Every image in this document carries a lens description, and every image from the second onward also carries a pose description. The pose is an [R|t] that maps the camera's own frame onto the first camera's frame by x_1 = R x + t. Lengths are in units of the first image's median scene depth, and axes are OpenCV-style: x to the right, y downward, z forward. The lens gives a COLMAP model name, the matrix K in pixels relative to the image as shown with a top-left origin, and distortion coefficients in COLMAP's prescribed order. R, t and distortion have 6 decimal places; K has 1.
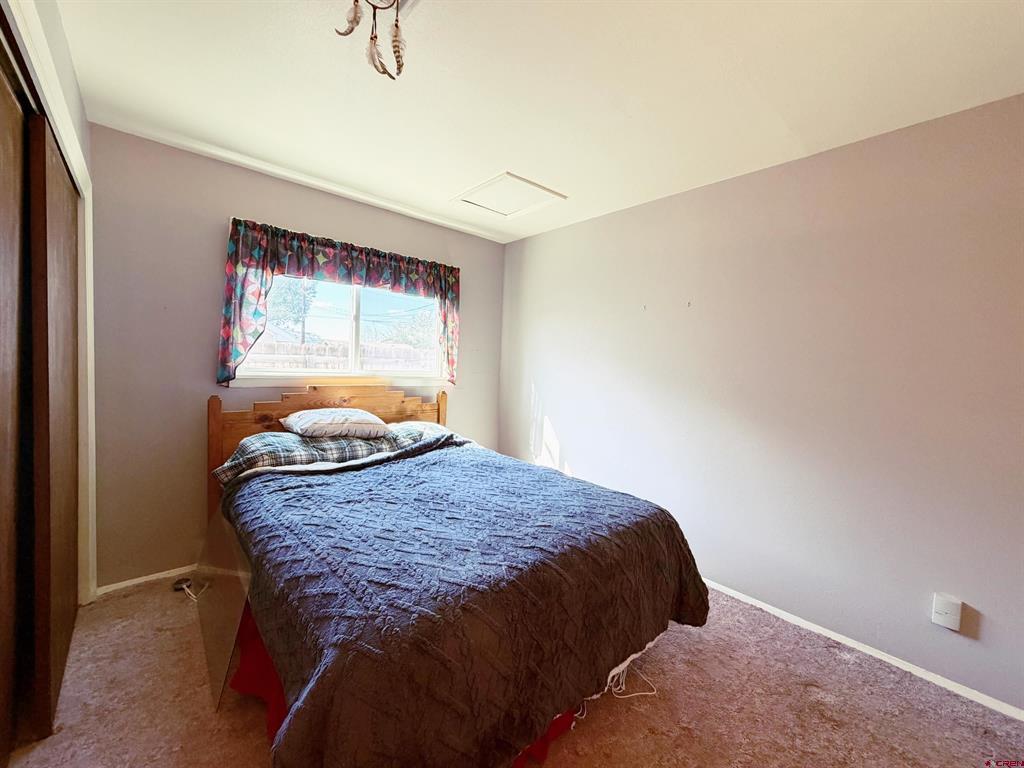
lens RADIAL K [[410.5, 0, 513.2], [0, 410.5, 381.0], [0, 0, 1]] dist [0.000096, 0.000617]
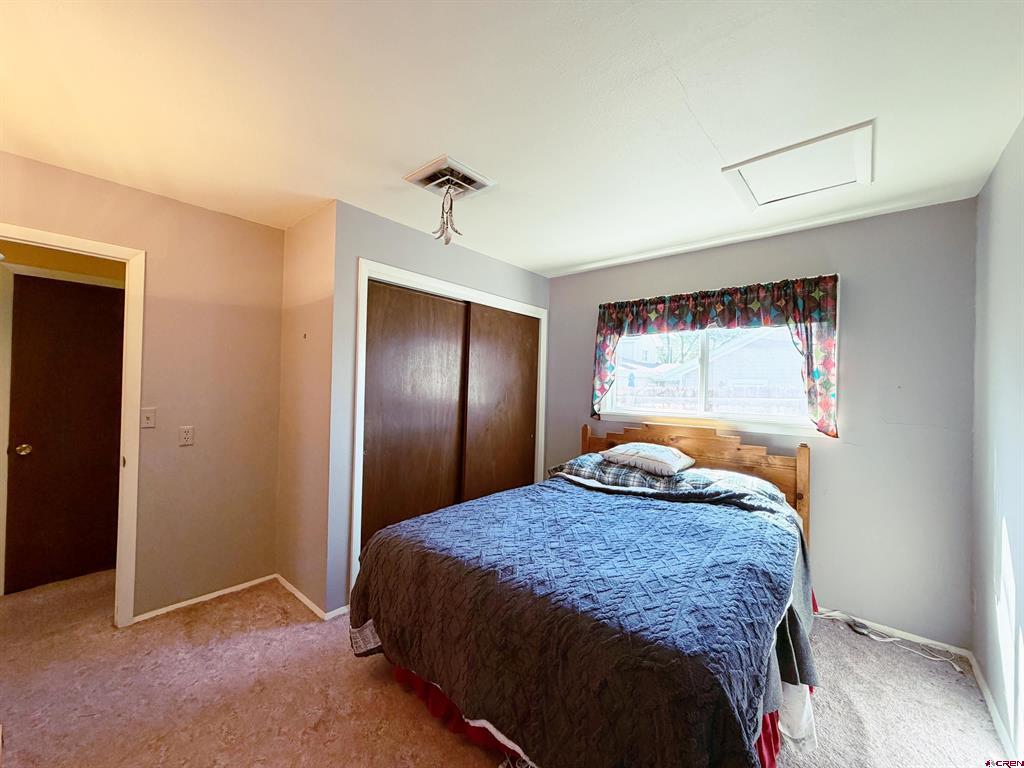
lens RADIAL K [[410.5, 0, 513.4], [0, 410.5, 384.0], [0, 0, 1]] dist [0.000096, 0.000617]
pose [[0.131001, -0.044811, -0.990369, 0.612434], [-0.062798, 0.996597, -0.053400, -0.012962], [0.989391, 0.069188, 0.127741, 0.445751]]
